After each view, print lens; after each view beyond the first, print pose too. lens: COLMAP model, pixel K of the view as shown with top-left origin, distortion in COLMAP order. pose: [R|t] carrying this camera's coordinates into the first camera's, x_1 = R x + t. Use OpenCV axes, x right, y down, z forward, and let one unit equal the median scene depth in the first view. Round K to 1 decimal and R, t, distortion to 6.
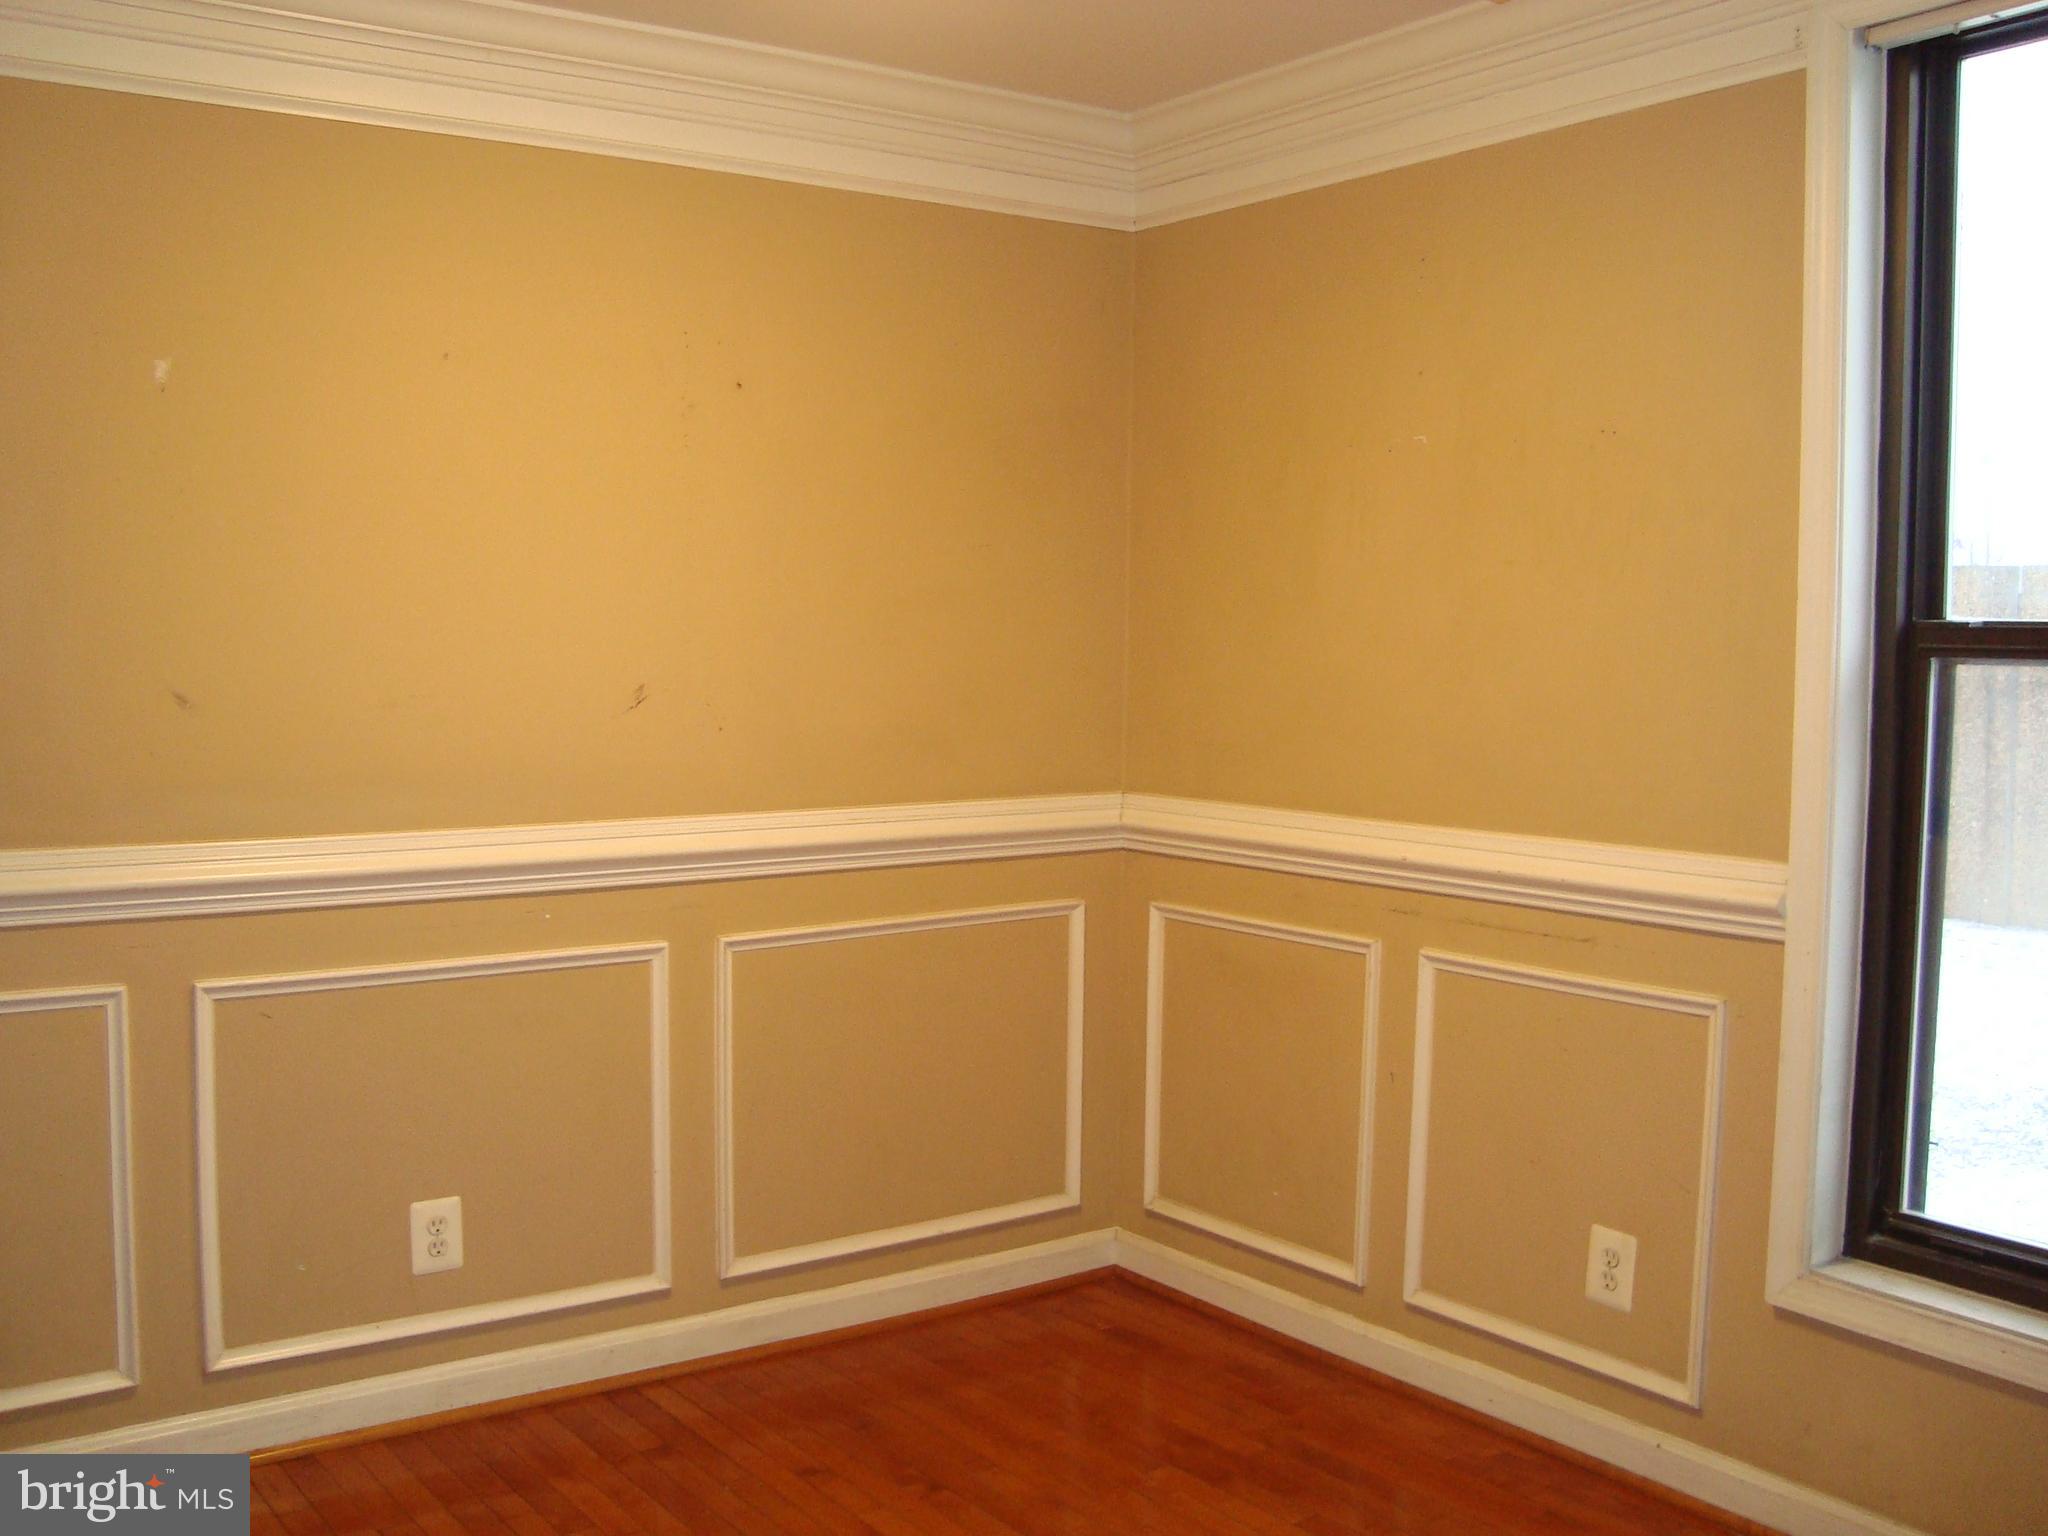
lens RADIAL K [[1956.4, 0, 1024.0], [0, 1956.4, 768.0], [0, 0, 1]] dist [-0.218019, 0.213803]
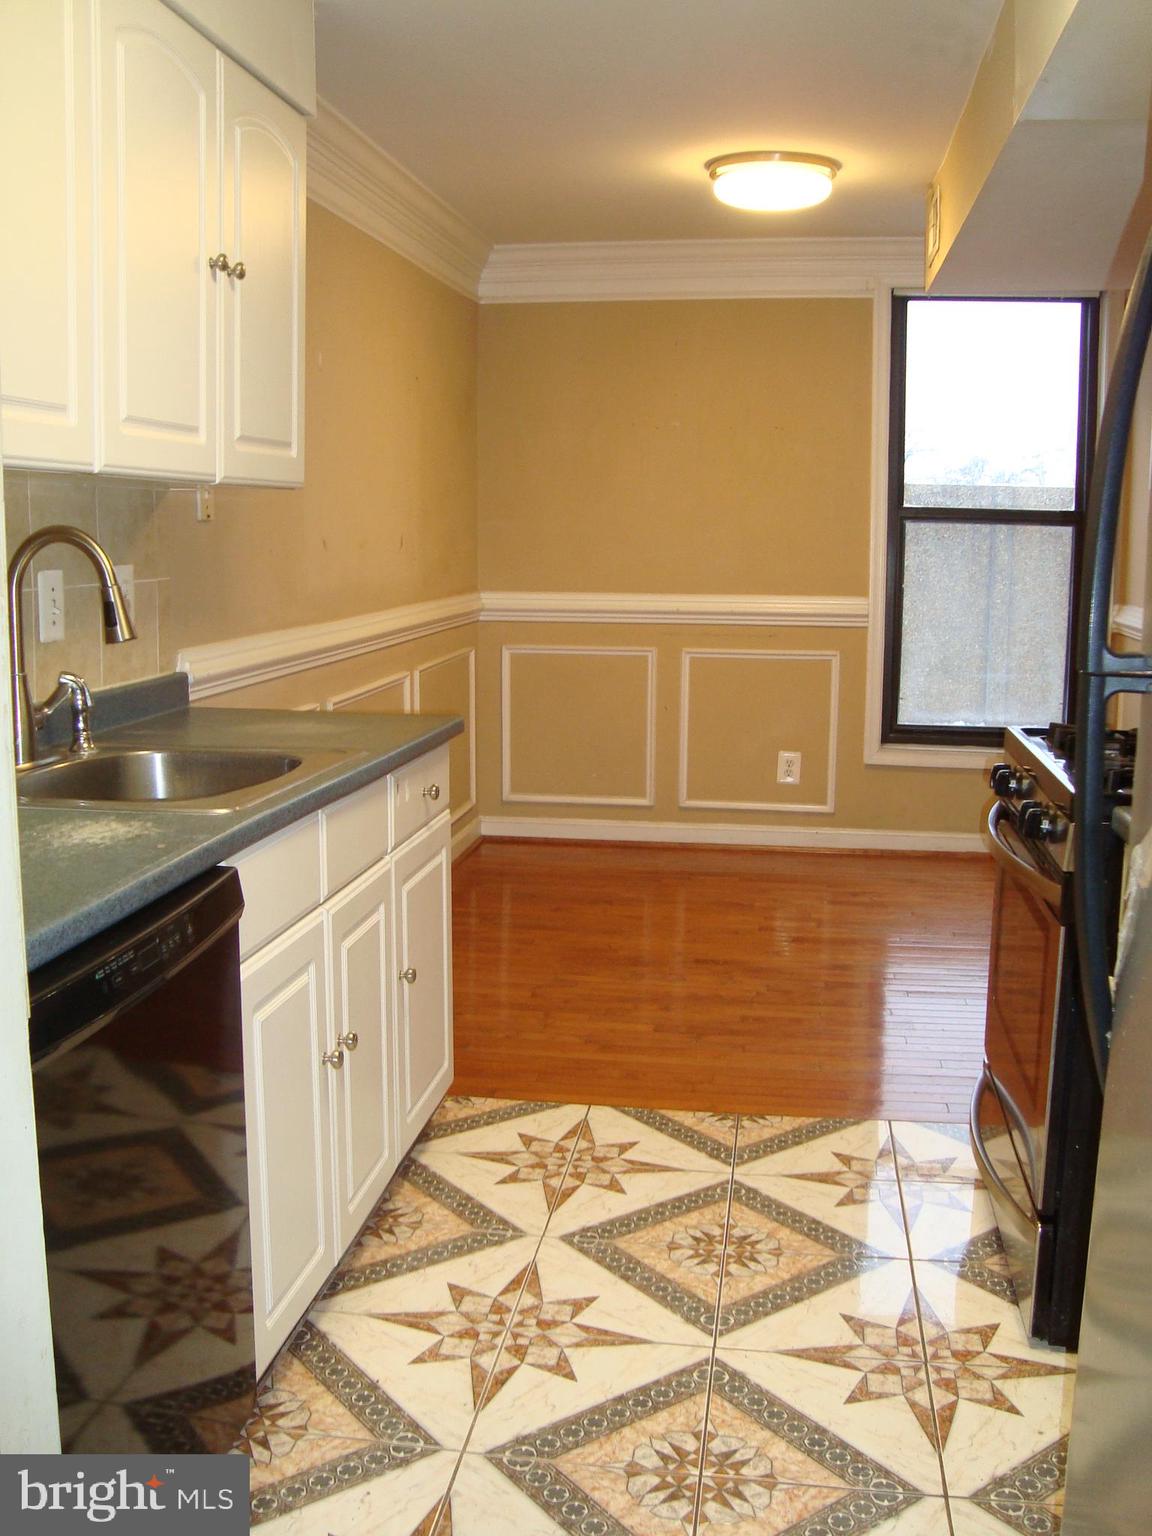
lens RADIAL K [[1467.3, 0, 576.0], [0, 1467.3, 768.0], [0, 0, 1]] dist [-0.218019, 0.213803]
pose [[0.694012, -0.131796, 0.707797, -1.287865], [0.051748, 0.989691, 0.133546, -0.006668], [-0.718101, -0.056056, 0.693677, -0.134677]]
